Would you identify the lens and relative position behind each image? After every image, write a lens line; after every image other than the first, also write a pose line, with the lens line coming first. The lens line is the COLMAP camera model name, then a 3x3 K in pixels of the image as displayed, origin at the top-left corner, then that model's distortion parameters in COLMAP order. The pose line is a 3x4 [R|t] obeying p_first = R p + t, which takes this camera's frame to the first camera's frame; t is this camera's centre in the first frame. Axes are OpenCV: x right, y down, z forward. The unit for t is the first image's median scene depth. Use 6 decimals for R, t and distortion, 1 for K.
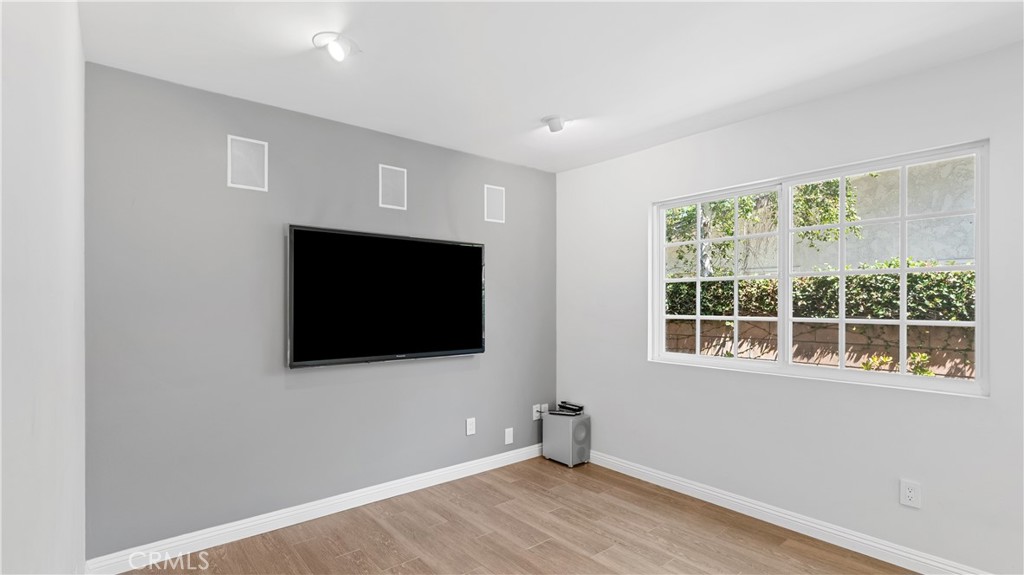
lens RADIAL K [[473.4, 0, 505.1], [0, 473.4, 302.2], [0, 0, 1]] dist [-0.002352, 0.002491]
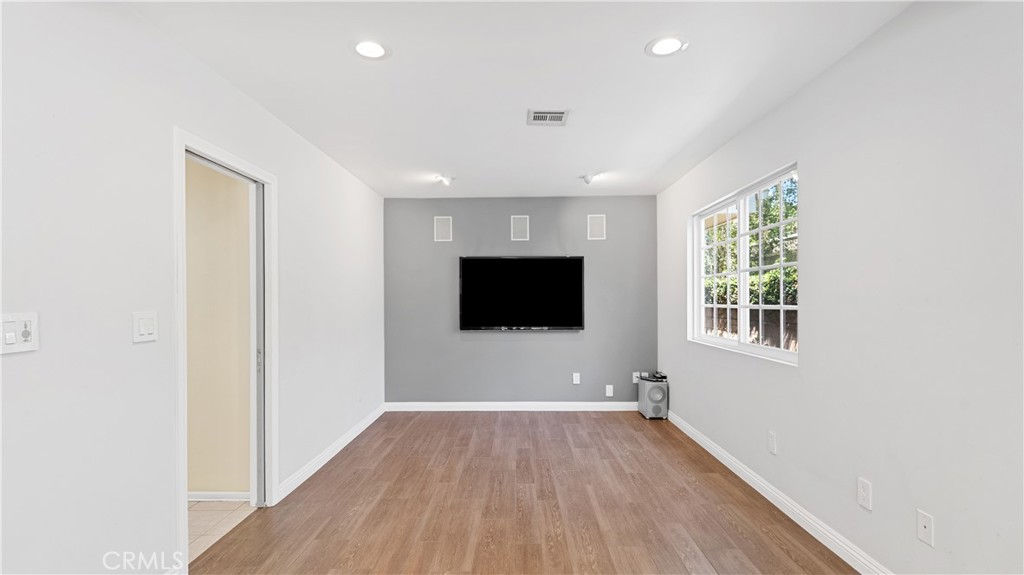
lens RADIAL K [[473.4, 0, 513.3], [0, 473.4, 293.2], [0, 0, 1]] dist [-0.002352, 0.002491]
pose [[0.761833, -0.013266, -0.647638, 0.828685], [0.005560, 0.999887, -0.013942, 0.013794], [0.647750, 0.007021, 0.761821, -0.298967]]
